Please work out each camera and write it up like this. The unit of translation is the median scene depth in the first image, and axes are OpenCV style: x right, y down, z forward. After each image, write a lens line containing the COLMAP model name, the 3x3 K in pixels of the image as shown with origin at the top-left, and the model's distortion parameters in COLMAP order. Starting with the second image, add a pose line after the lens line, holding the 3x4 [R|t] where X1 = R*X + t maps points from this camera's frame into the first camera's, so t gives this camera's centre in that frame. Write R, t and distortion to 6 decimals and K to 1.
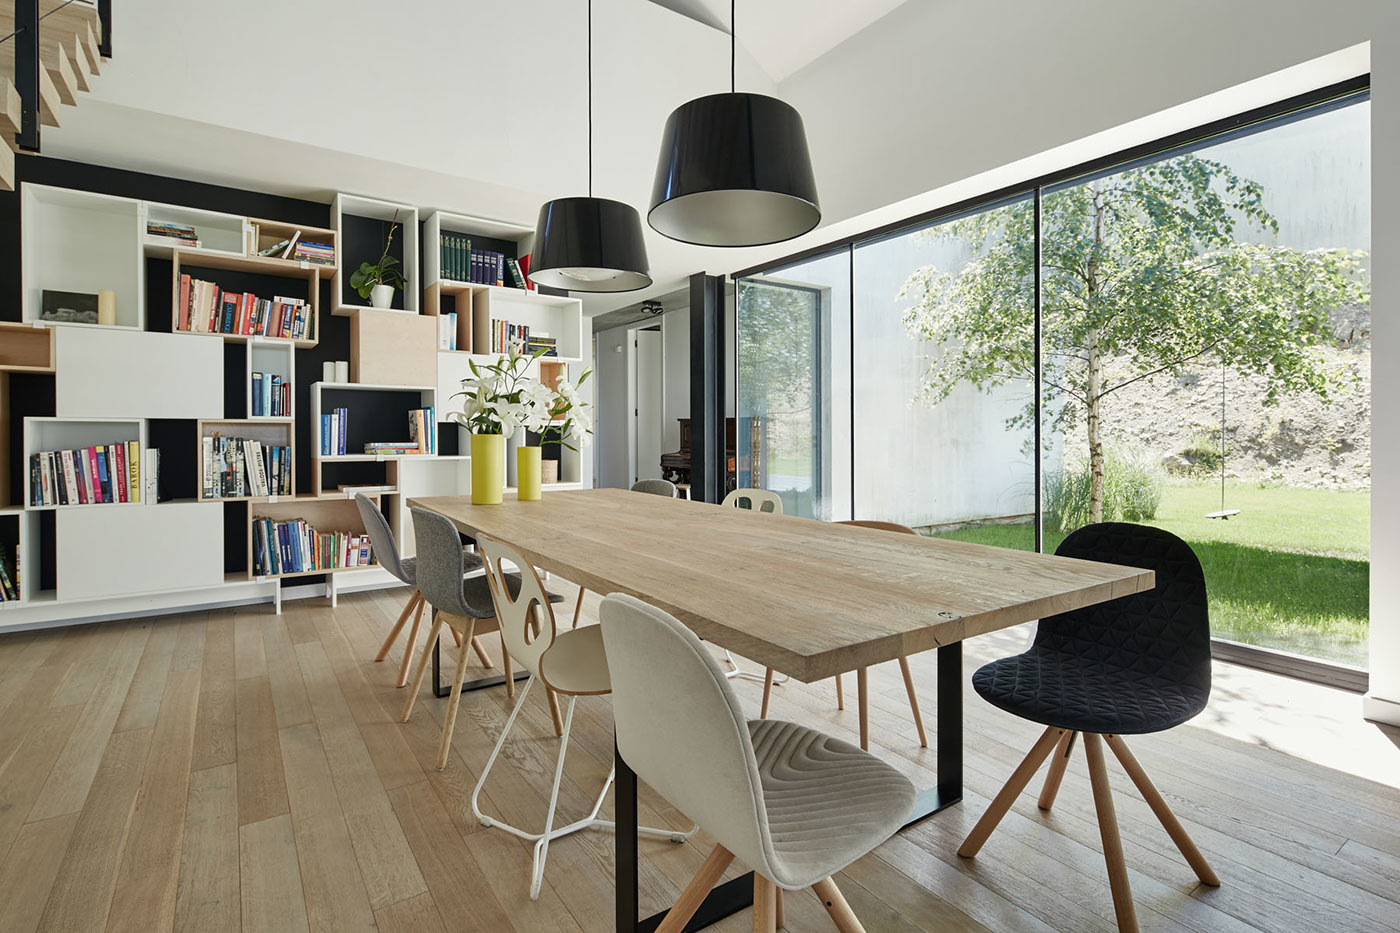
lens RADIAL K [[700.3, 0, 695.7], [0, 700.3, 443.5], [0, 0, 1]] dist [-0.000433, -0.001018]
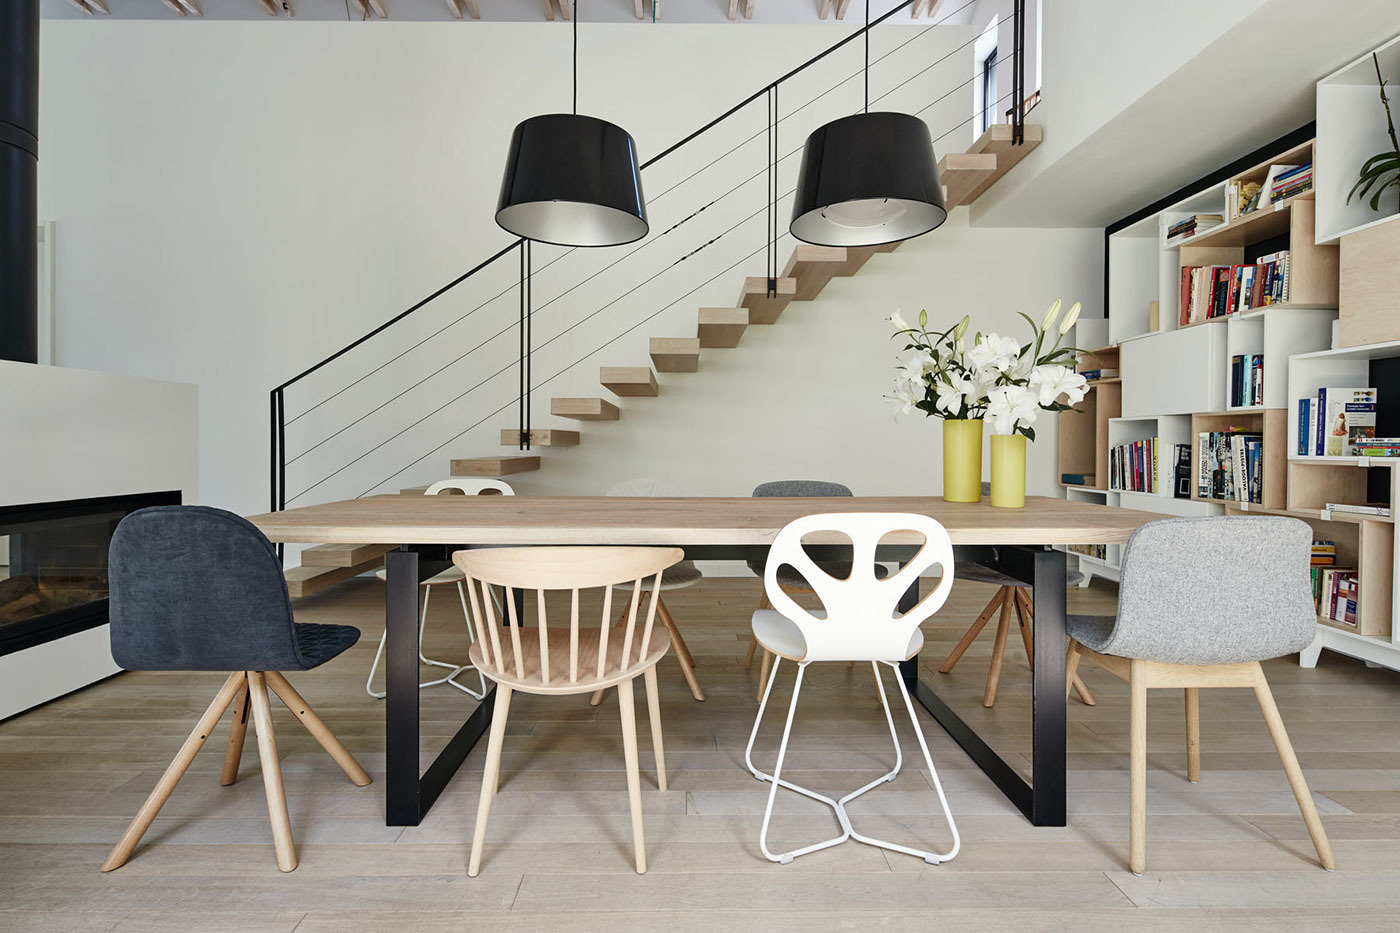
lens RADIAL K [[700.3, 0, 695.7], [0, 700.3, 443.5], [0, 0, 1]] dist [-0.000433, -0.001018]
pose [[-0.548310, -0.001857, -0.836273, 0.461106], [-0.010281, 0.999937, 0.004520, 0.008841], [0.836212, 0.011075, -0.548294, 0.949694]]
